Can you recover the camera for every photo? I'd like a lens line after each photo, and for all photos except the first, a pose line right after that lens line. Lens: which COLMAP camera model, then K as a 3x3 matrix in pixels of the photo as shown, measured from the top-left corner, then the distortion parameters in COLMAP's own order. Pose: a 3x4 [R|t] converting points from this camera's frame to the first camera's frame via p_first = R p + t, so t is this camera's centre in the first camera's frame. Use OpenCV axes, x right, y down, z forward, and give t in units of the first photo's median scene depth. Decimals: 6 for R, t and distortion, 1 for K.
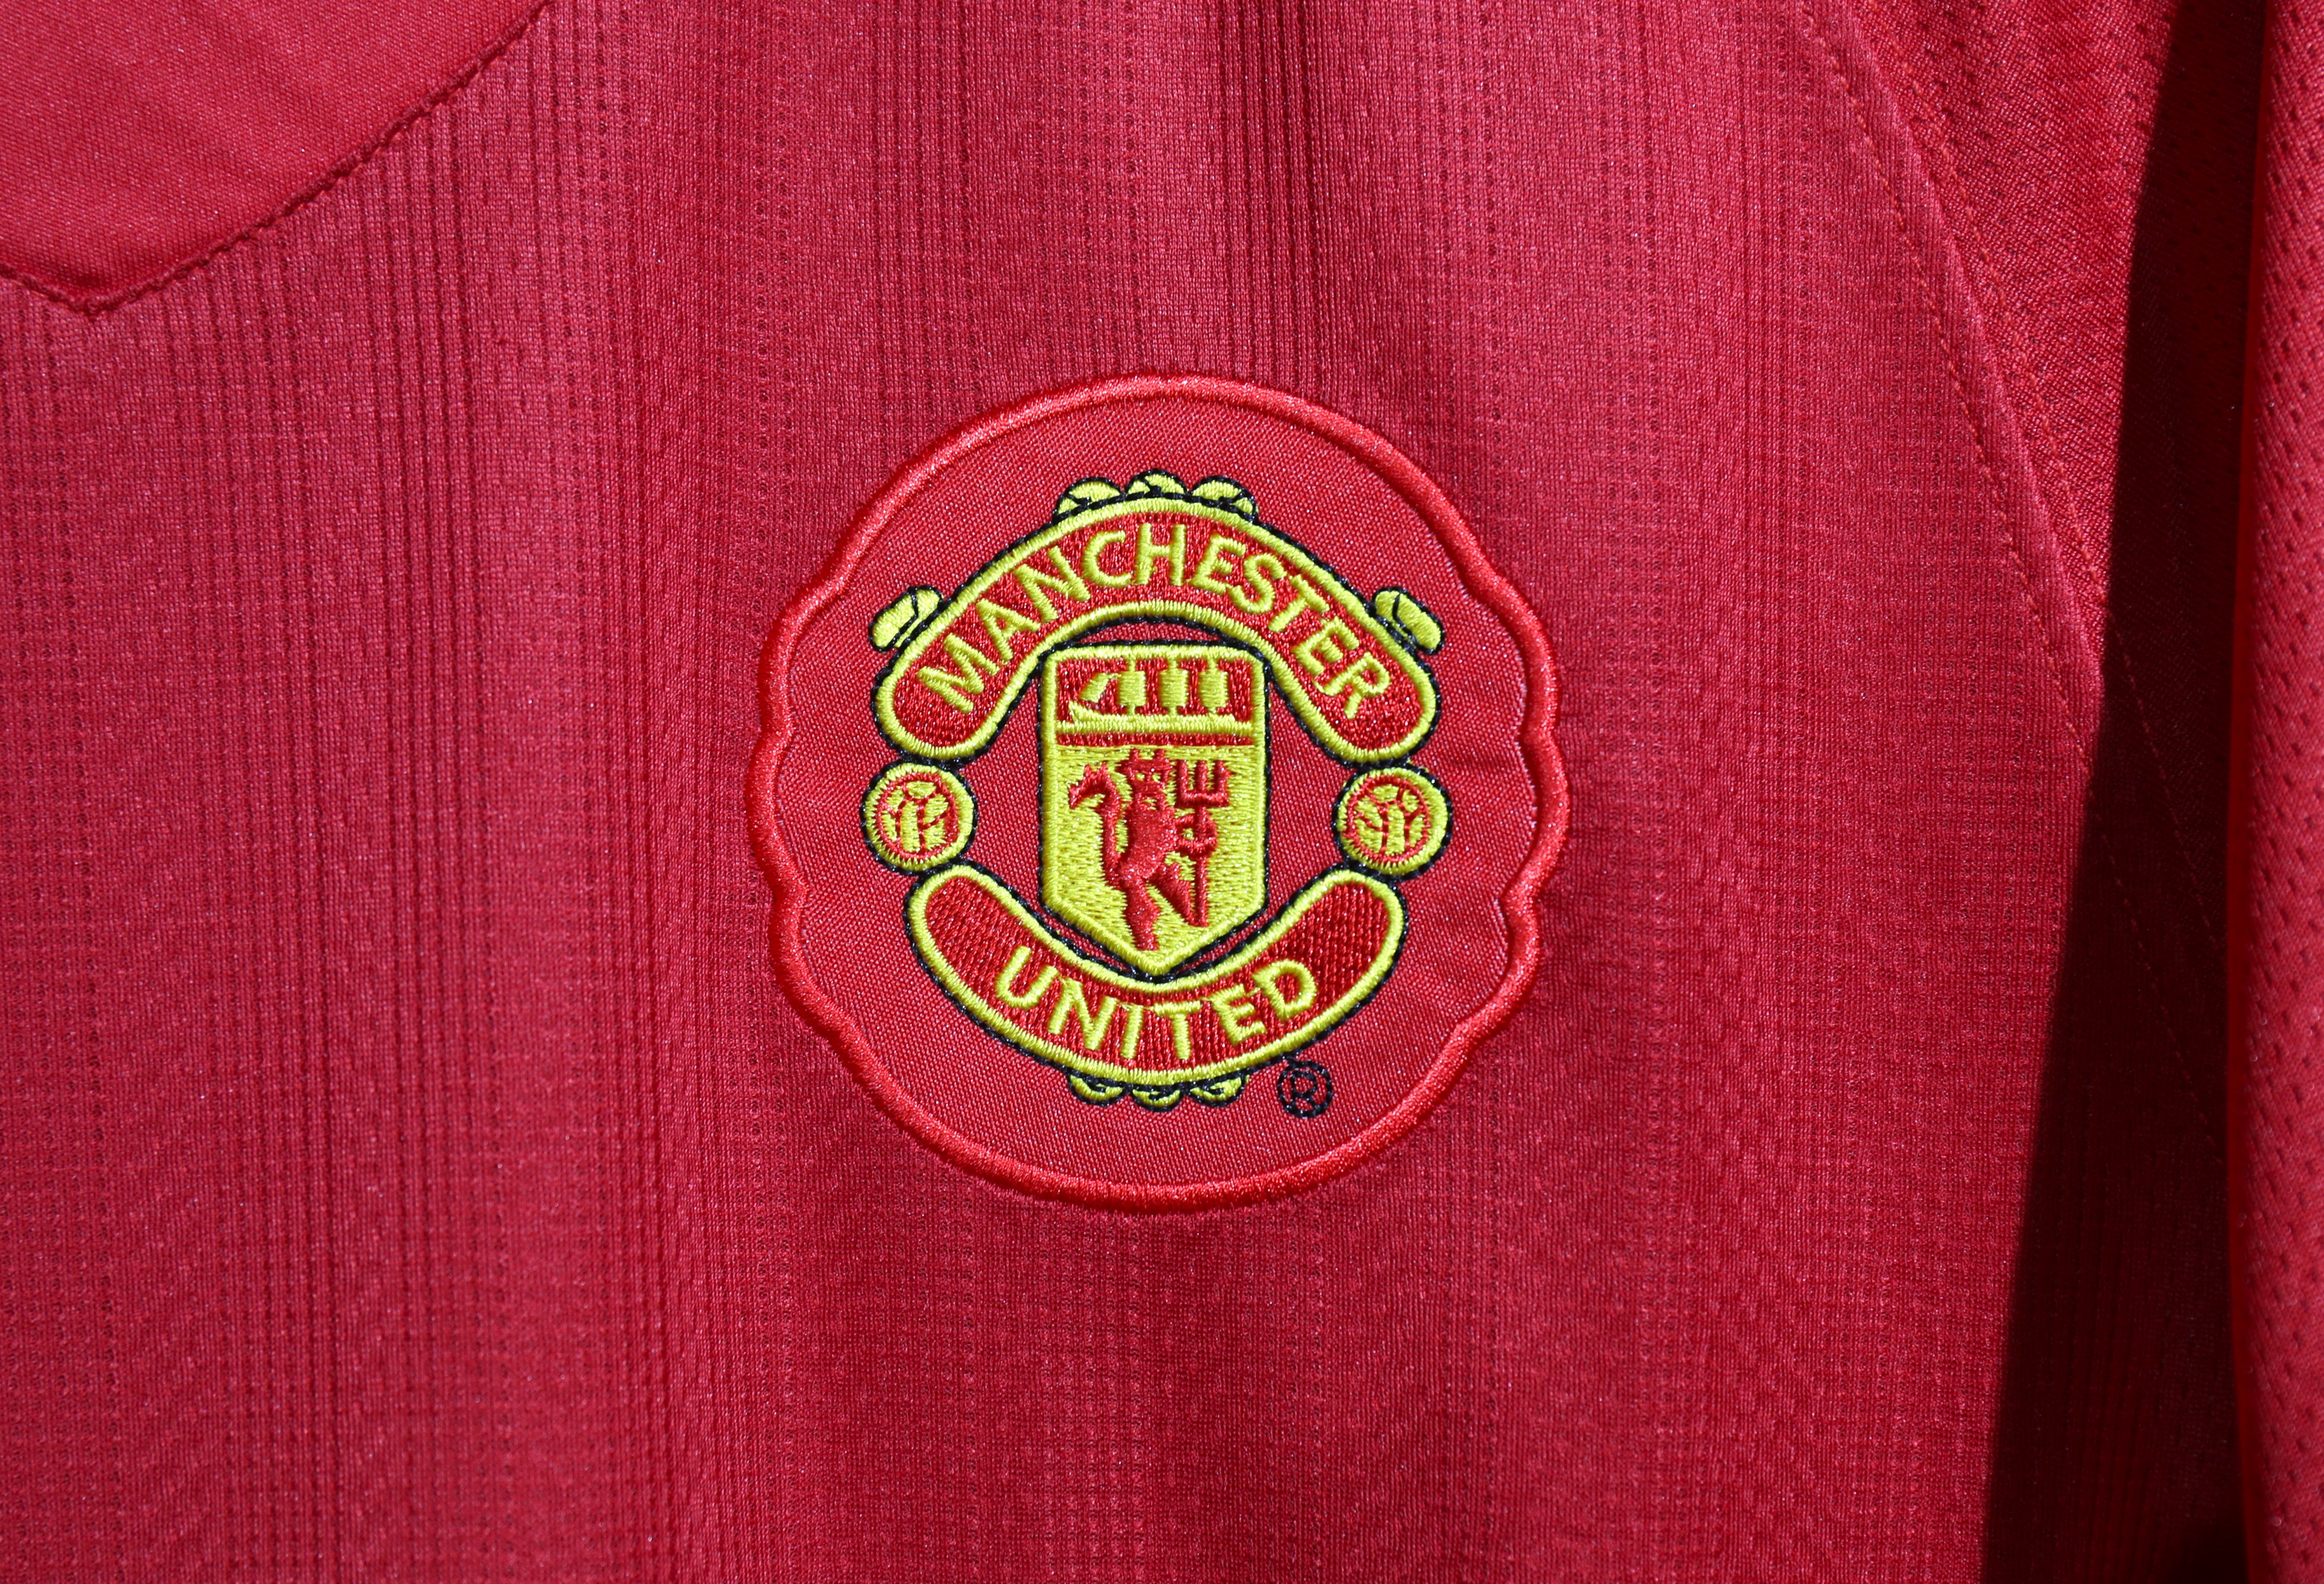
lens RADIAL K [[5645.5, 0, 1161.4], [0, 5645.5, 793.1], [0, 0, 1]] dist [-0.027483, 0.000000]
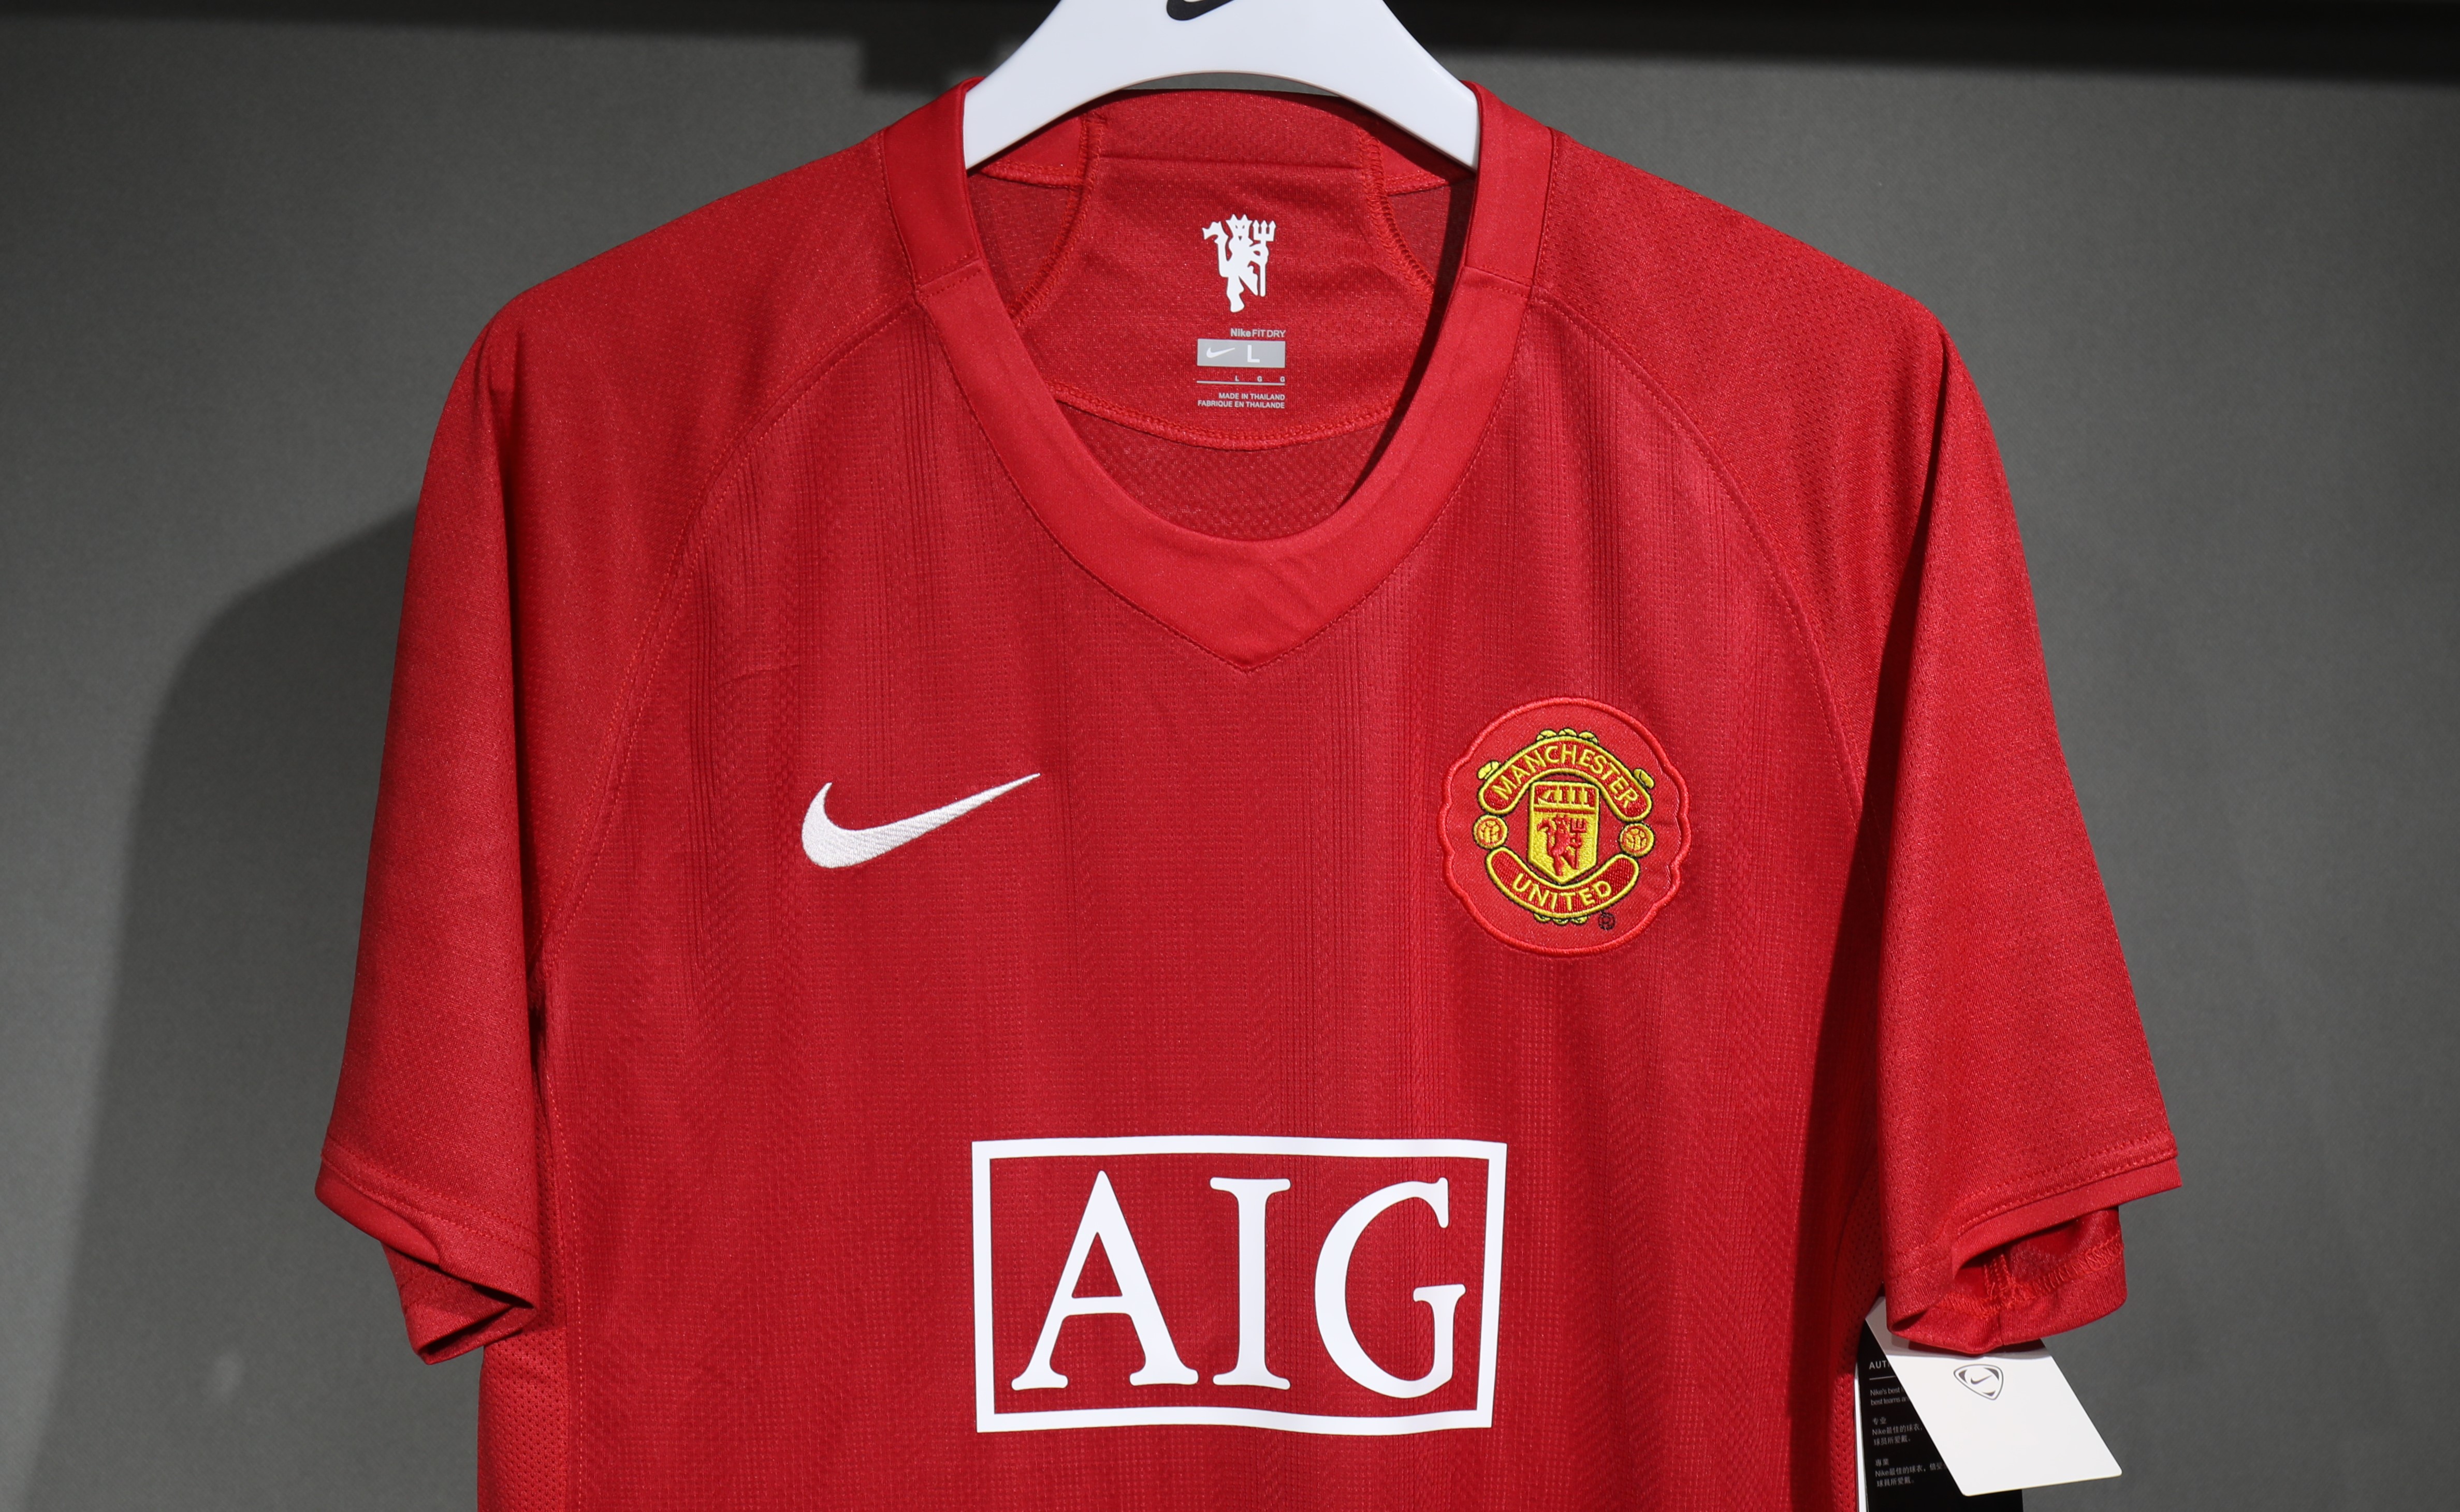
lens RADIAL K [[3900.0, 0, 1235.8], [0, 3900.0, 754.2], [0, 0, 1]] dist [-0.014938, 0.000000]
pose [[0.995944, 0.037873, -0.081615, -0.007330], [-0.035243, 0.998820, 0.033426, -0.110133], [0.082784, -0.030414, 0.996103, -1.240868]]
